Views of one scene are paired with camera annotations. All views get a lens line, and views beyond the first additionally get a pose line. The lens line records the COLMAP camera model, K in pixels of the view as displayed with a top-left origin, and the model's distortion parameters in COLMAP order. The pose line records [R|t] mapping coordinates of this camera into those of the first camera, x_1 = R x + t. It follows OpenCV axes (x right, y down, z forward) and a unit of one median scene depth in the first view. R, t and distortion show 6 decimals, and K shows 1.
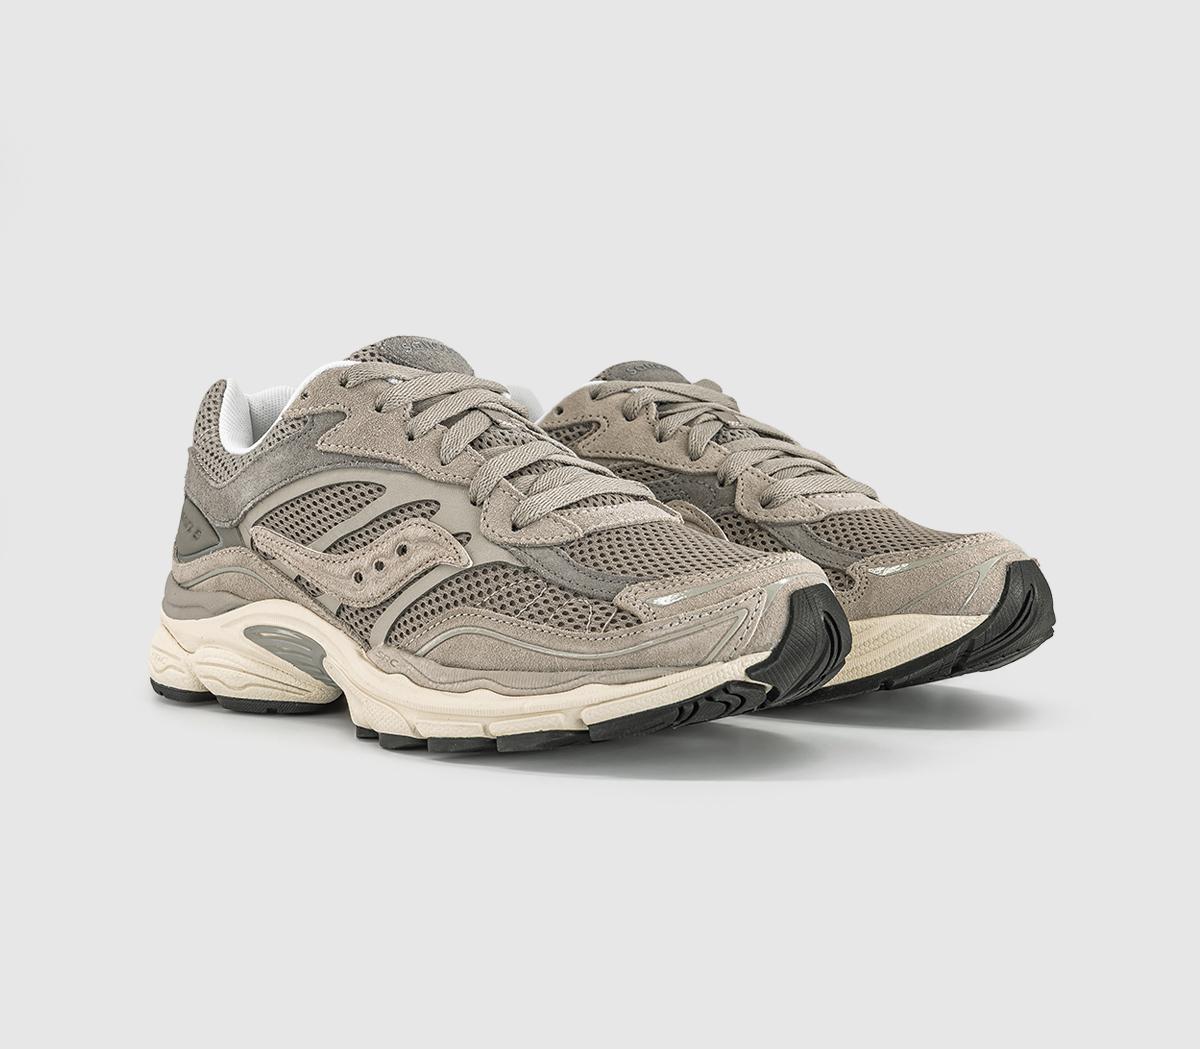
lens RADIAL K [[2292.7, 0, 597.3], [0, 2292.7, 432.0], [0, 0, 1]] dist [0.013527, 0.042158]
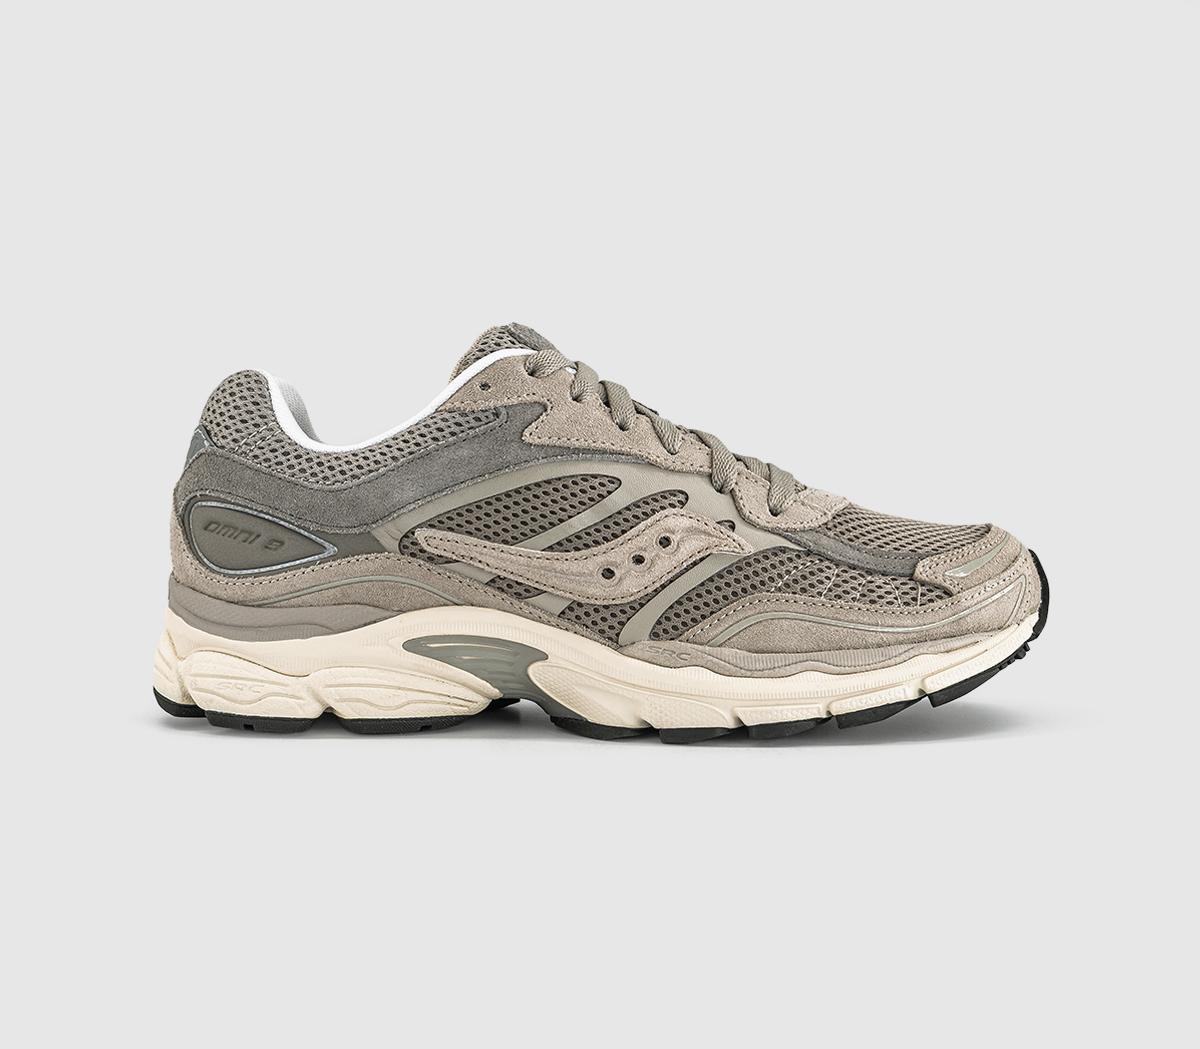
lens RADIAL K [[2292.7, 0, 597.3], [0, 2292.7, 432.0], [0, 0, 1]] dist [0.013527, 0.042158]
pose [[0.759654, -0.017801, 0.650084, -0.732365], [0.021193, 0.999772, 0.002610, 0.001388], [-0.649982, 0.011794, 0.759858, 0.269573]]
